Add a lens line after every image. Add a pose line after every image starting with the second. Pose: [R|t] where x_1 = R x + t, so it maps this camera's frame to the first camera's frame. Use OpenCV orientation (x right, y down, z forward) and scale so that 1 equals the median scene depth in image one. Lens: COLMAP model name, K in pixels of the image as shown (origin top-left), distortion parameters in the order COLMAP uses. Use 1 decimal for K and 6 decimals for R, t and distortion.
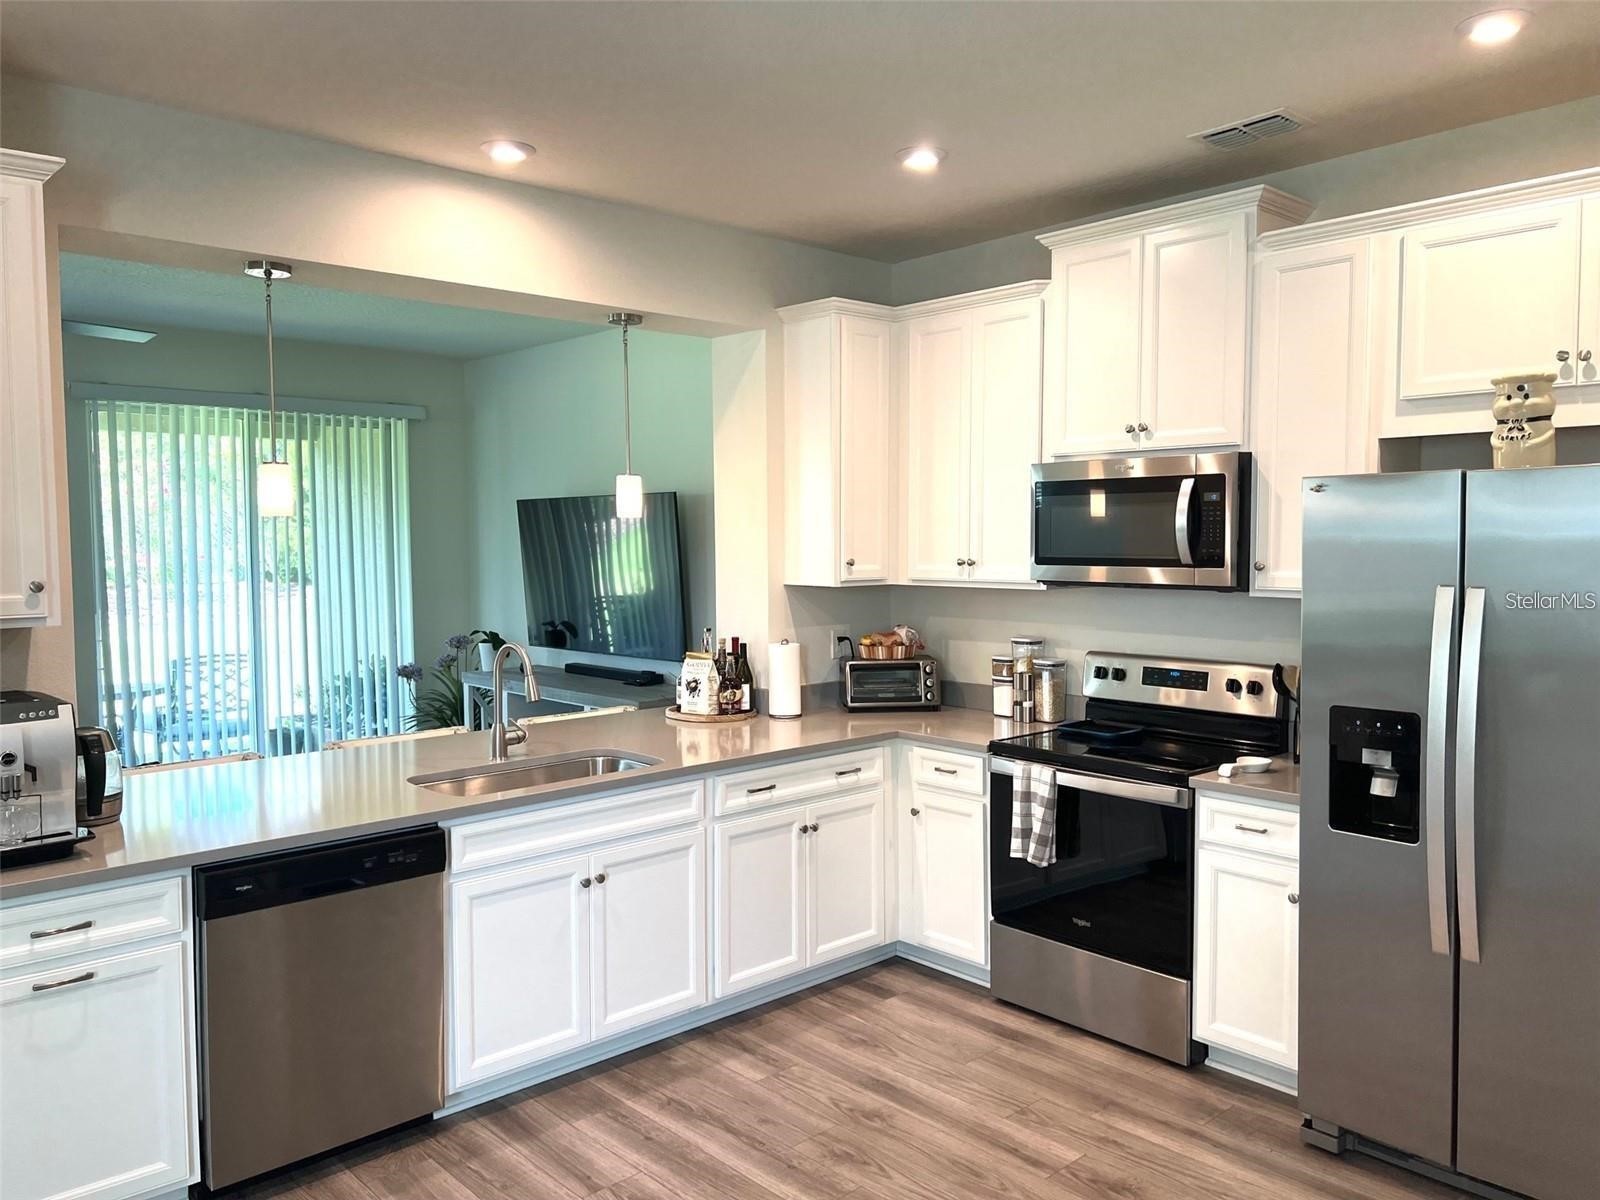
lens RADIAL K [[1205.1, 0, 800.8], [0, 1205.1, 599.9], [0, 0, 1]] dist [0.046095, -0.028489]
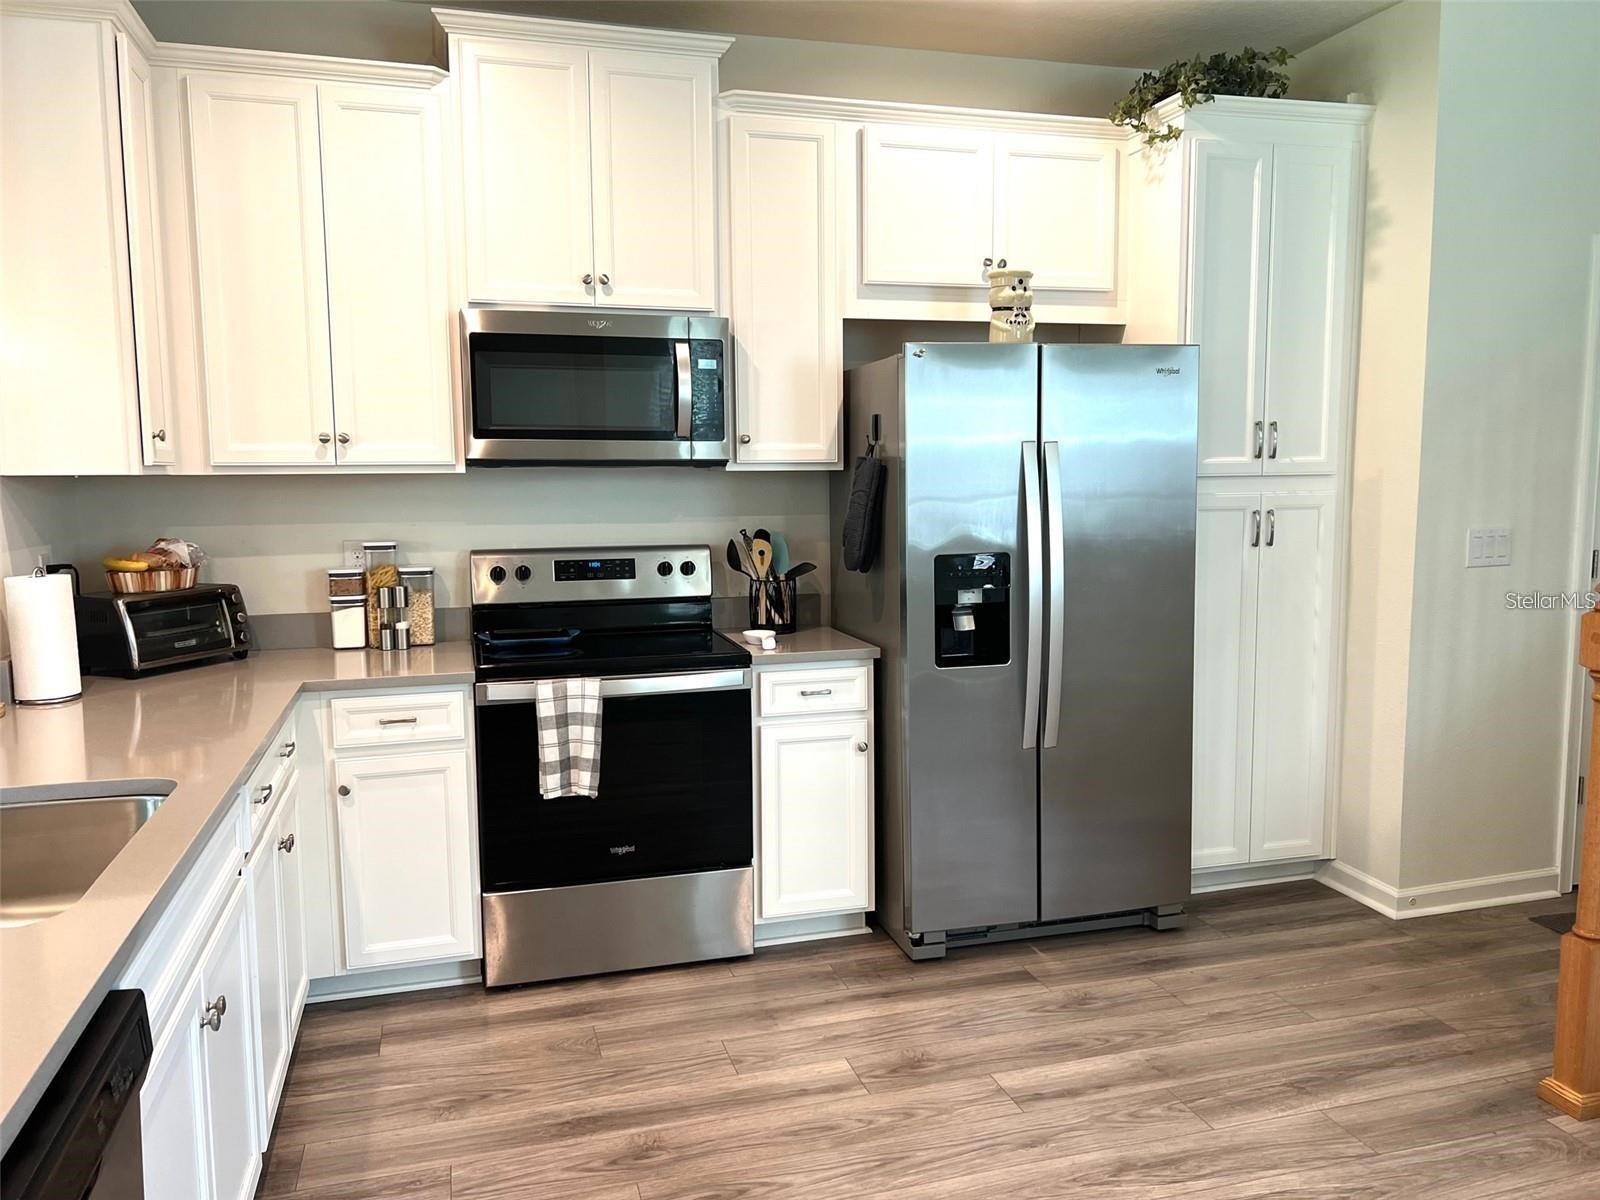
lens RADIAL K [[1205.1, 0, 803.4], [0, 1205.1, 598.5], [0, 0, 1]] dist [0.046095, -0.028489]
pose [[0.442576, -0.093366, 0.891857, -0.457709], [0.055807, 0.995505, 0.076524, 0.027748], [-0.894993, 0.015904, 0.445797, 0.489141]]
